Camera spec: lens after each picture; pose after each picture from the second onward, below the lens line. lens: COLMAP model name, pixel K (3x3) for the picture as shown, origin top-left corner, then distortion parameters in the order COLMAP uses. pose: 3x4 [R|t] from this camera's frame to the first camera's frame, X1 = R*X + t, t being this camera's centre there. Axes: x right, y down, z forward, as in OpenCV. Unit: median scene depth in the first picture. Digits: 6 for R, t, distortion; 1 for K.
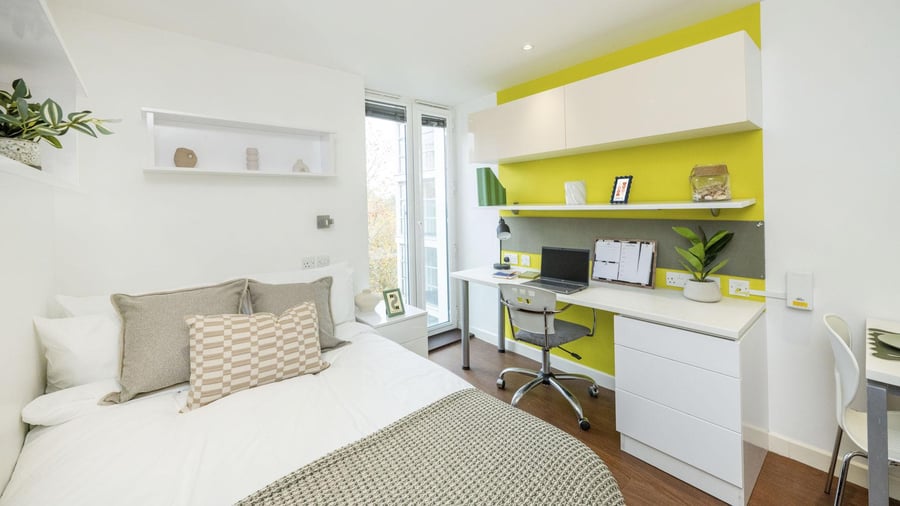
lens RADIAL K [[352.3, 0, 450.0], [0, 352.3, 253.0], [0, 0, 1]] dist [-0.008521, 0.000366]
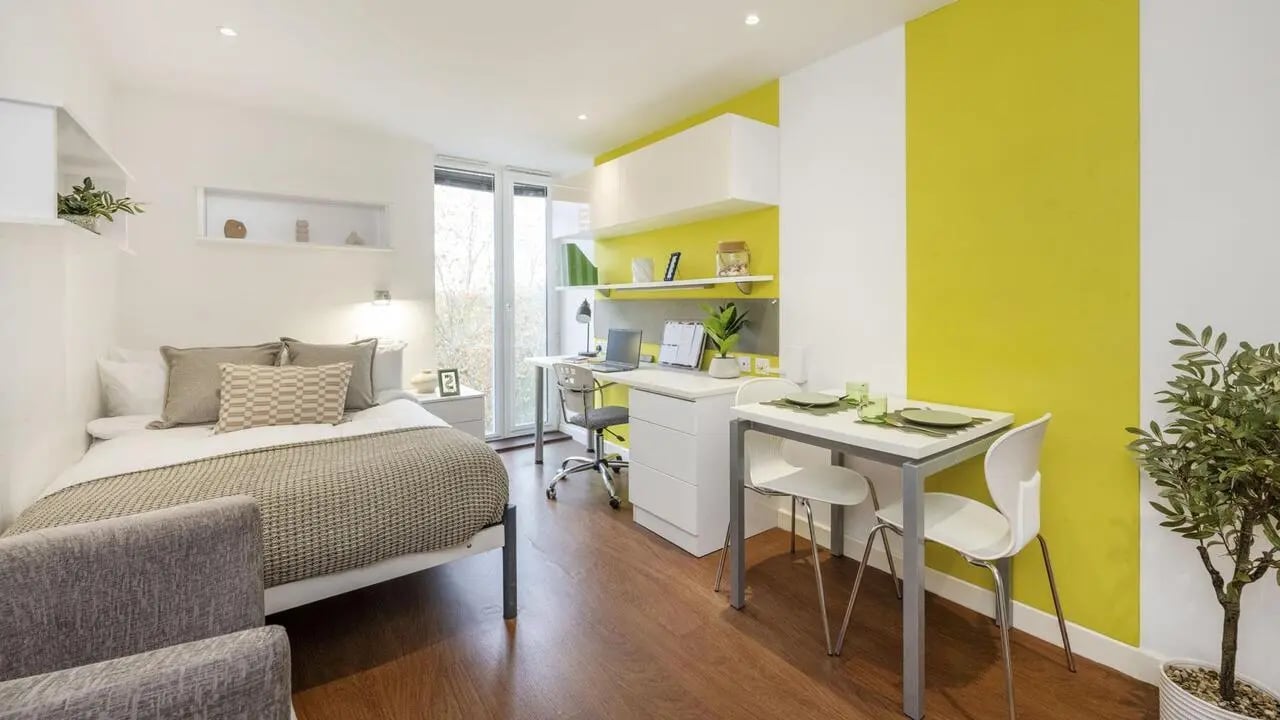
lens RADIAL K [[522.4, 0, 637.2], [0, 522.4, 370.2], [0, 0, 1]] dist [-0.000782, 0.000075]
pose [[0.997840, 0.027022, -0.059873, 0.508025], [-0.027280, 0.999622, -0.003497, 0.114450], [0.059756, 0.005123, 0.998200, -0.451670]]
